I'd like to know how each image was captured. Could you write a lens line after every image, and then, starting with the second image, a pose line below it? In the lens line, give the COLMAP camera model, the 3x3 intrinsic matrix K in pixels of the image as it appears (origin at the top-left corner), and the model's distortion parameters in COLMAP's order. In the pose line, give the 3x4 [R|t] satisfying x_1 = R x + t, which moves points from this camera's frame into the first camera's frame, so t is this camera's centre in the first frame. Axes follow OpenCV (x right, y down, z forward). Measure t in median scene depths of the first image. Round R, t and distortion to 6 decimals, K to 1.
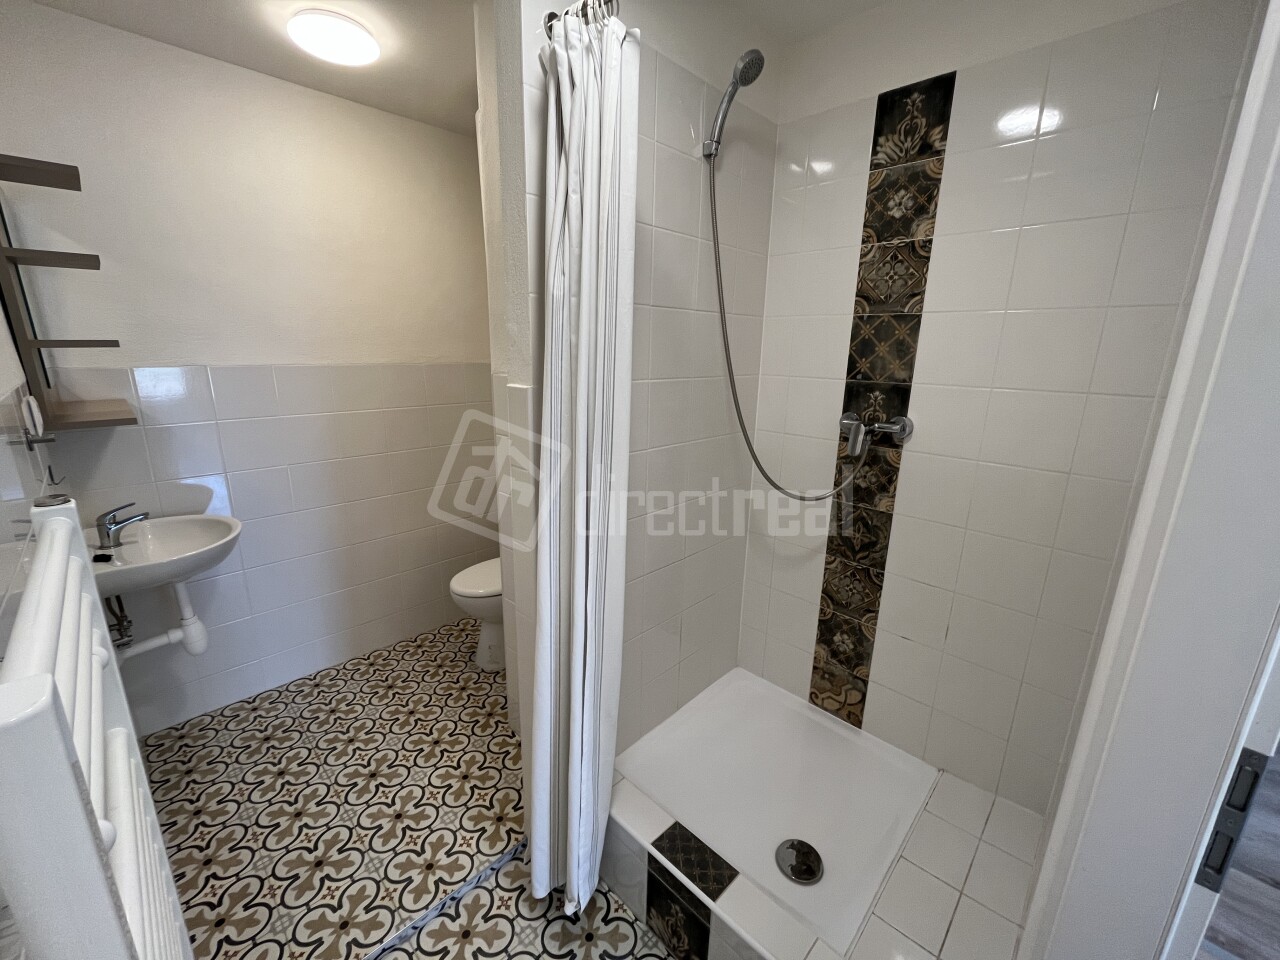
lens RADIAL K [[520.8, 0, 636.3], [0, 520.8, 467.3], [0, 0, 1]] dist [-0.002069, -0.000081]
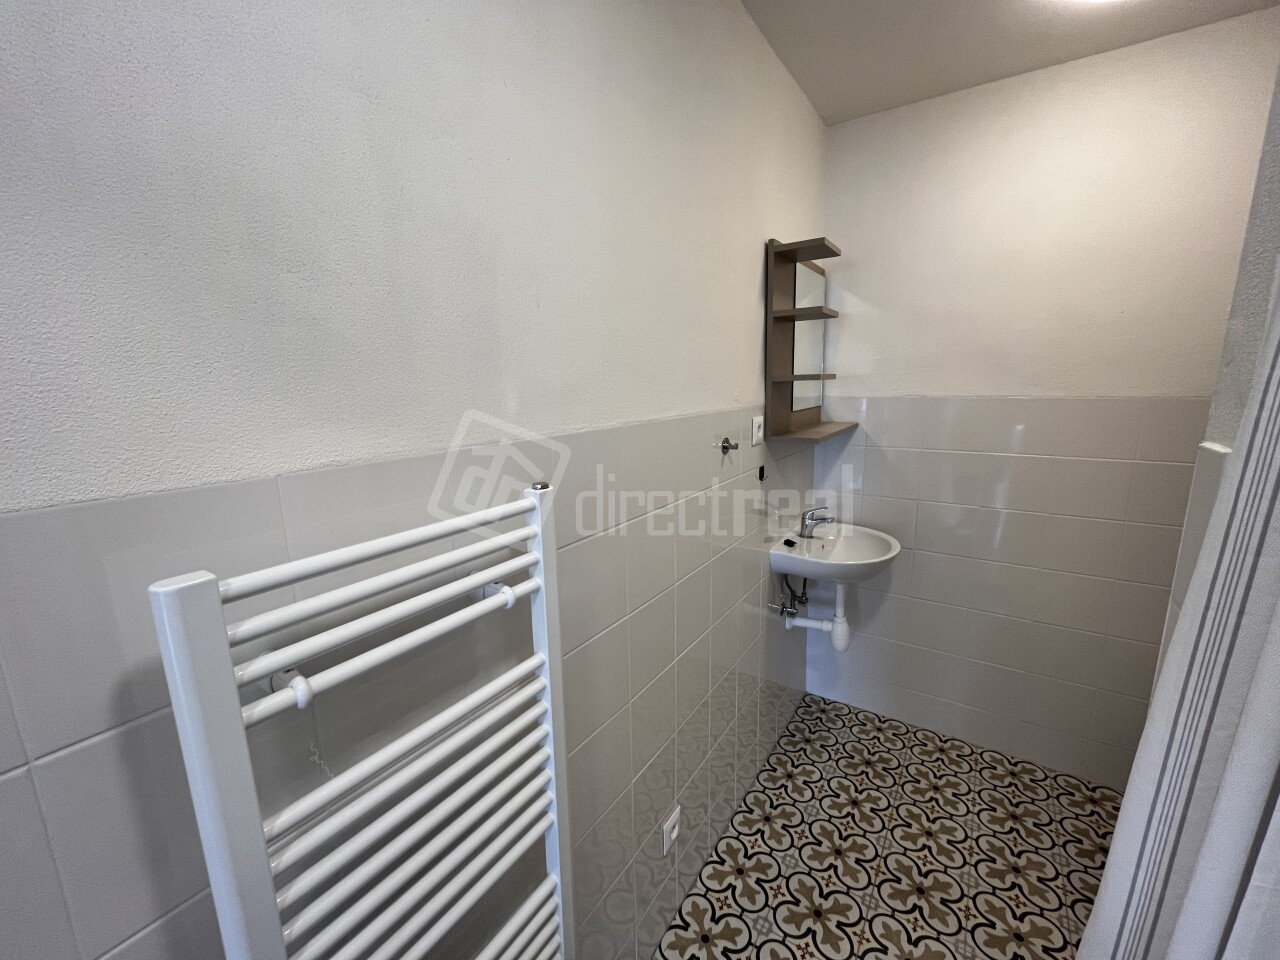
lens RADIAL K [[520.8, 0, 643.1], [0, 520.8, 478.9], [0, 0, 1]] dist [-0.002069, -0.000081]
pose [[0.191976, 0.172060, -0.966199, 0.111691], [-0.204114, 0.969983, 0.132178, -0.073590], [0.959939, 0.171840, 0.221333, 0.332026]]
